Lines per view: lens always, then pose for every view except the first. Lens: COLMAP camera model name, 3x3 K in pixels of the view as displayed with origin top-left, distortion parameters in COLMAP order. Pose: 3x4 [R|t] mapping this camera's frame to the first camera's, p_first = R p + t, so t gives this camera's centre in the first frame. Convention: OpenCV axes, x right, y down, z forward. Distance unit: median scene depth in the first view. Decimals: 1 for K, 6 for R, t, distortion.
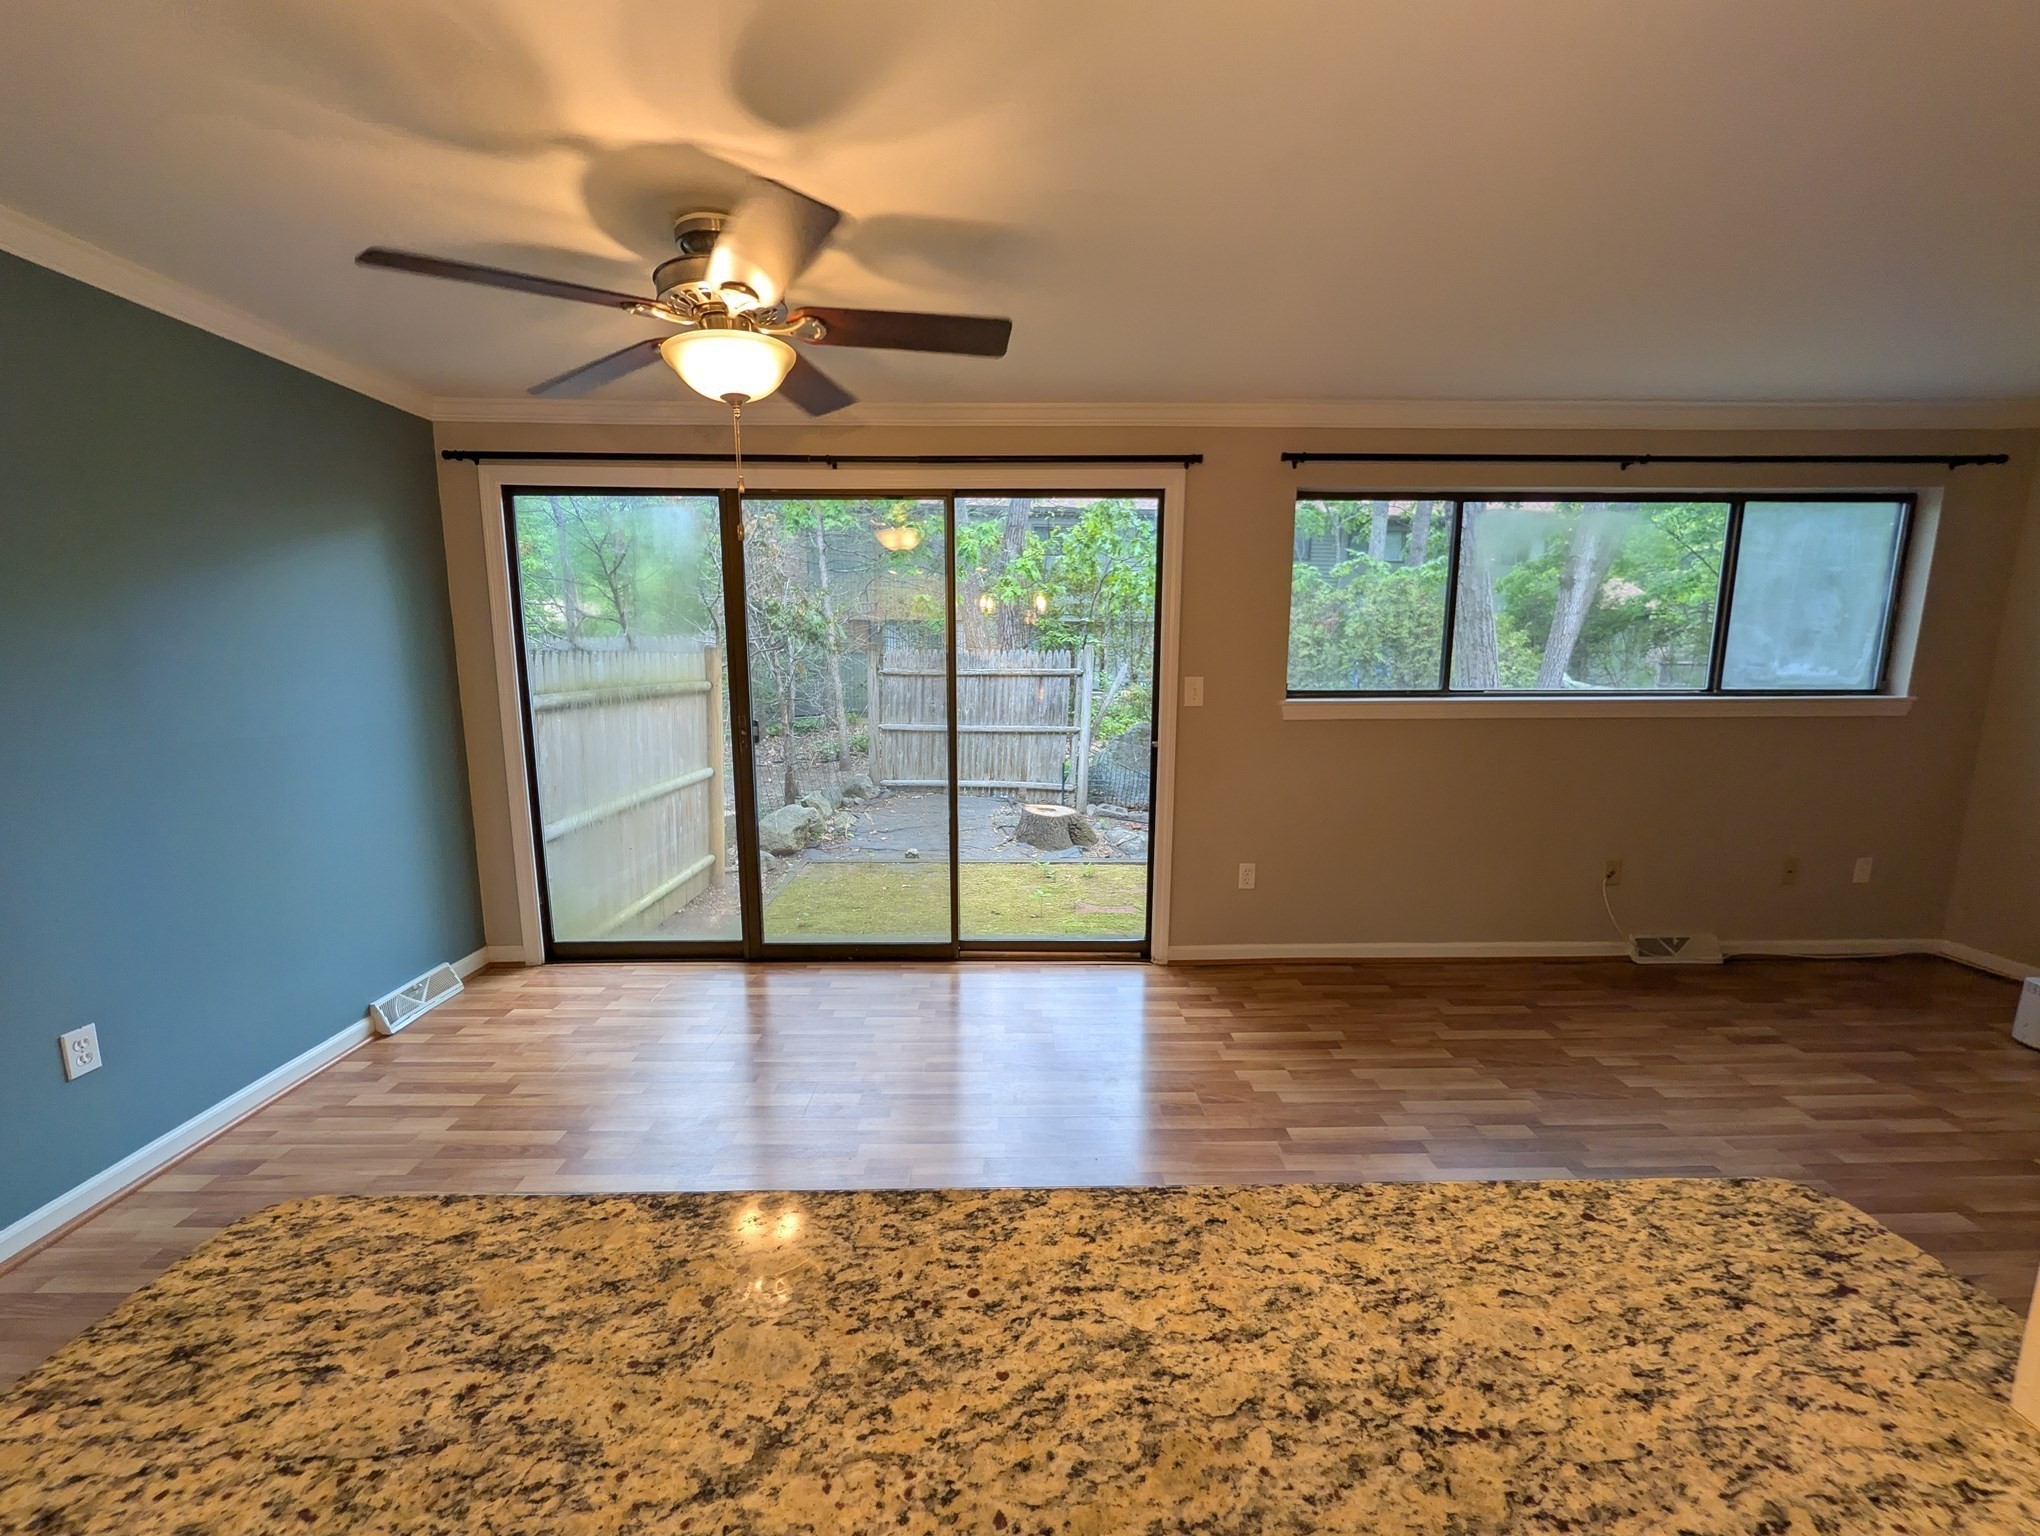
lens RADIAL K [[785.4, 0, 1024.3], [0, 785.4, 765.3], [0, 0, 1]] dist [-0.001055, 0.000333]
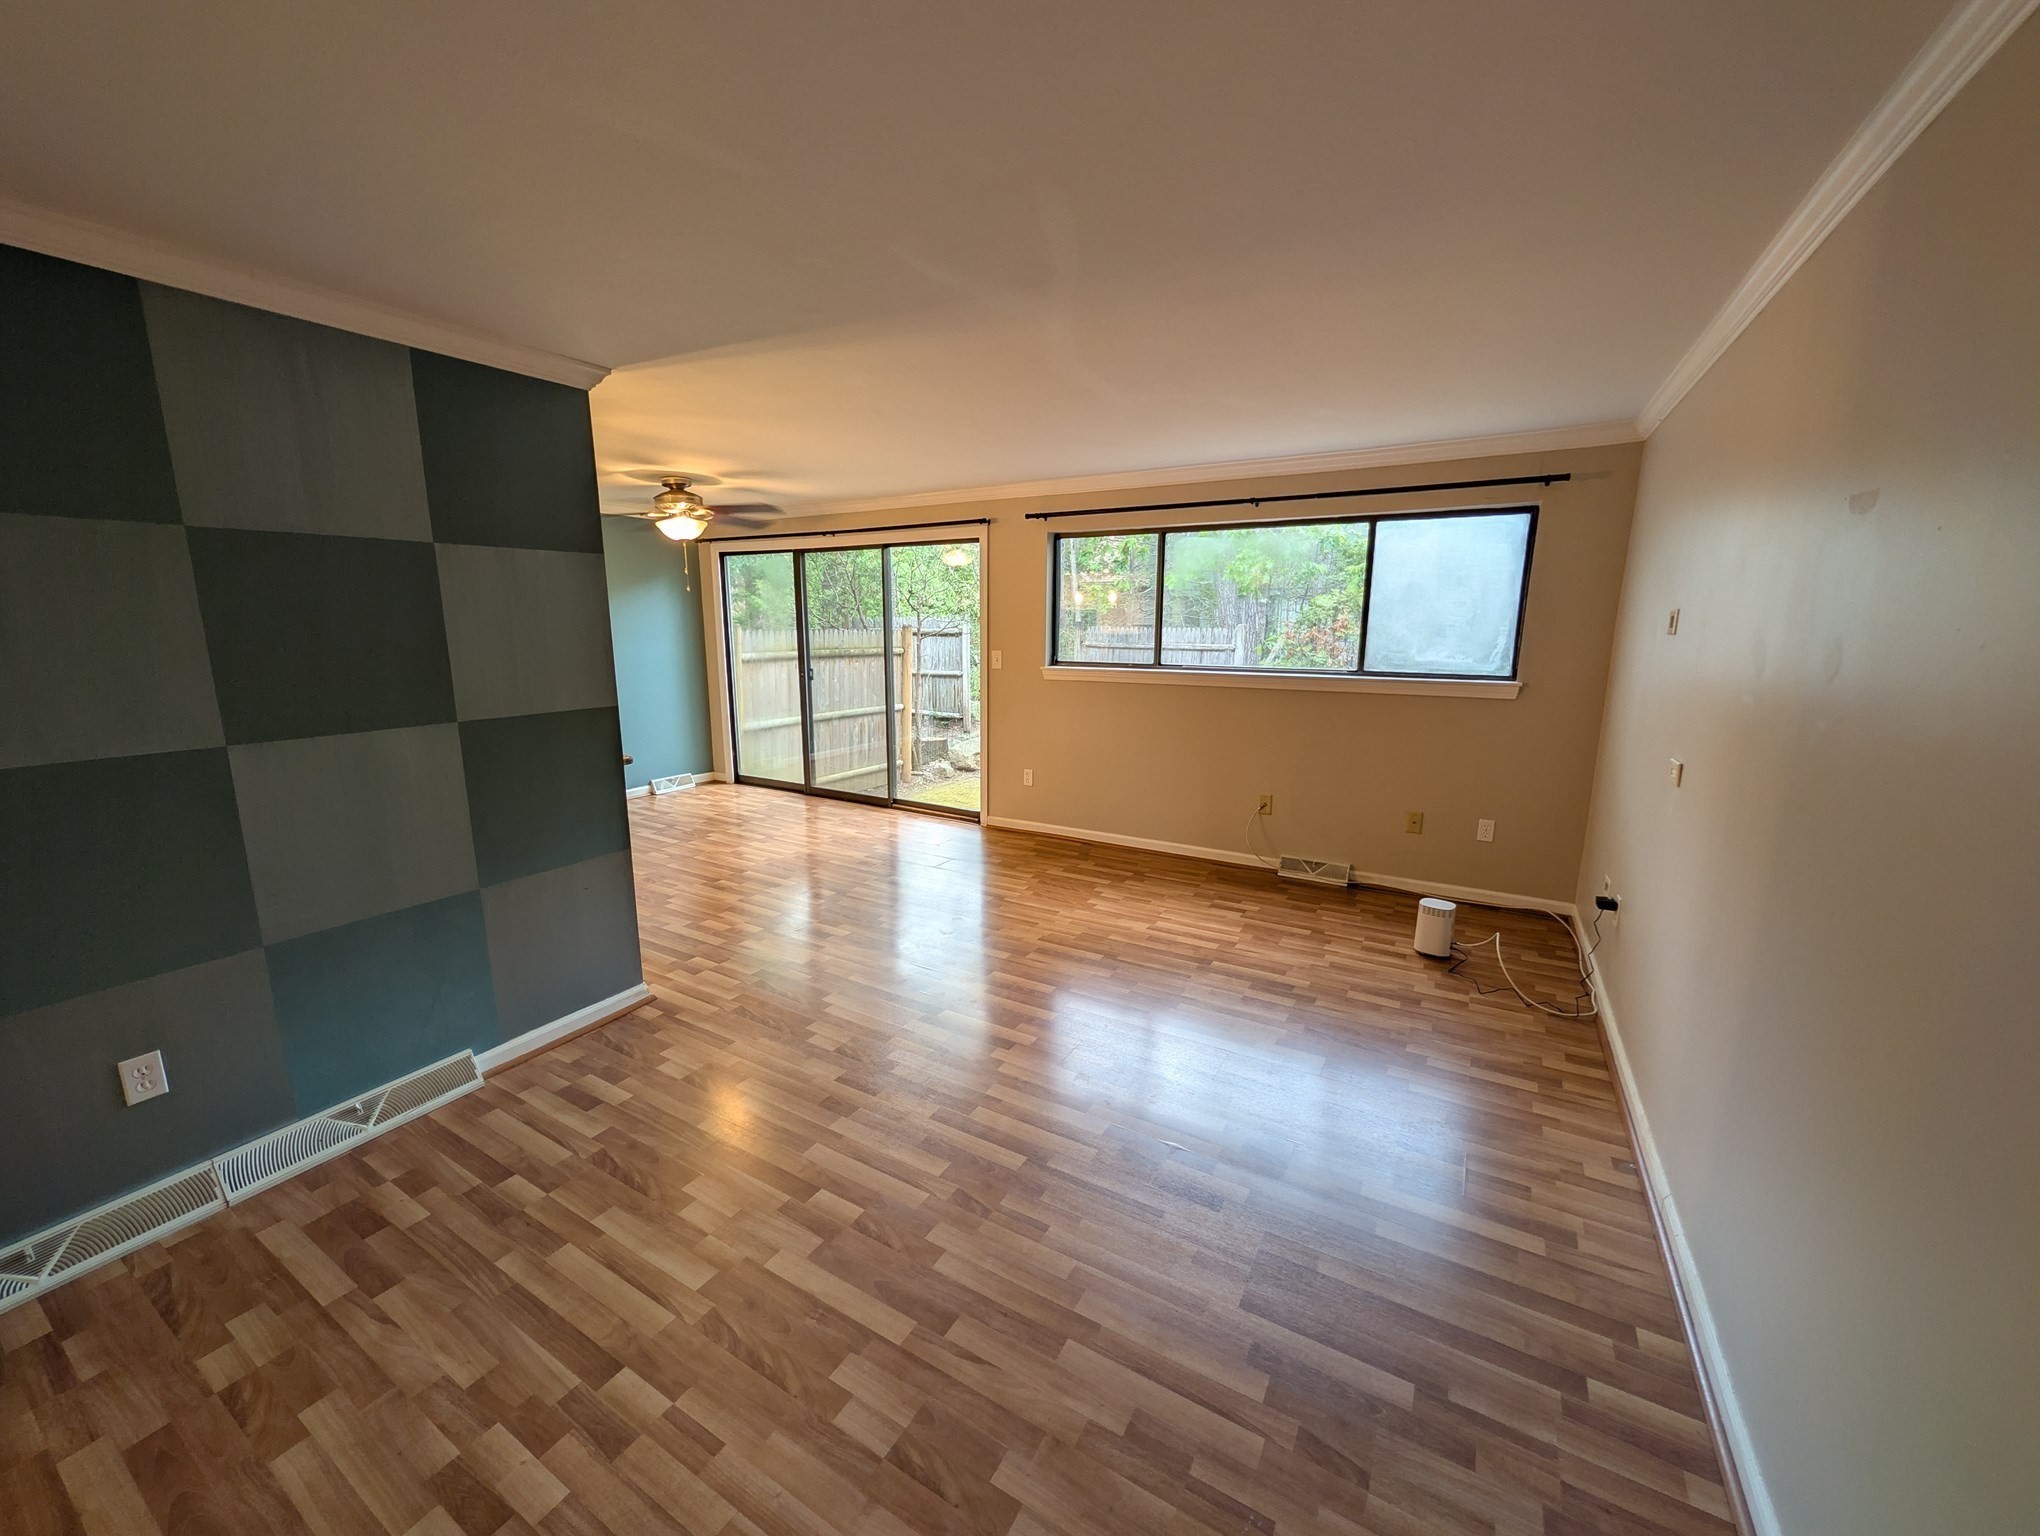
lens RADIAL K [[785.4, 0, 1025.1], [0, 785.4, 765.5], [0, 0, 1]] dist [-0.001055, 0.000333]
pose [[0.852613, 0.098686, -0.513140, 1.175157], [-0.080202, 0.995083, 0.058112, 0.026931], [0.516352, -0.008392, 0.856335, -0.392341]]
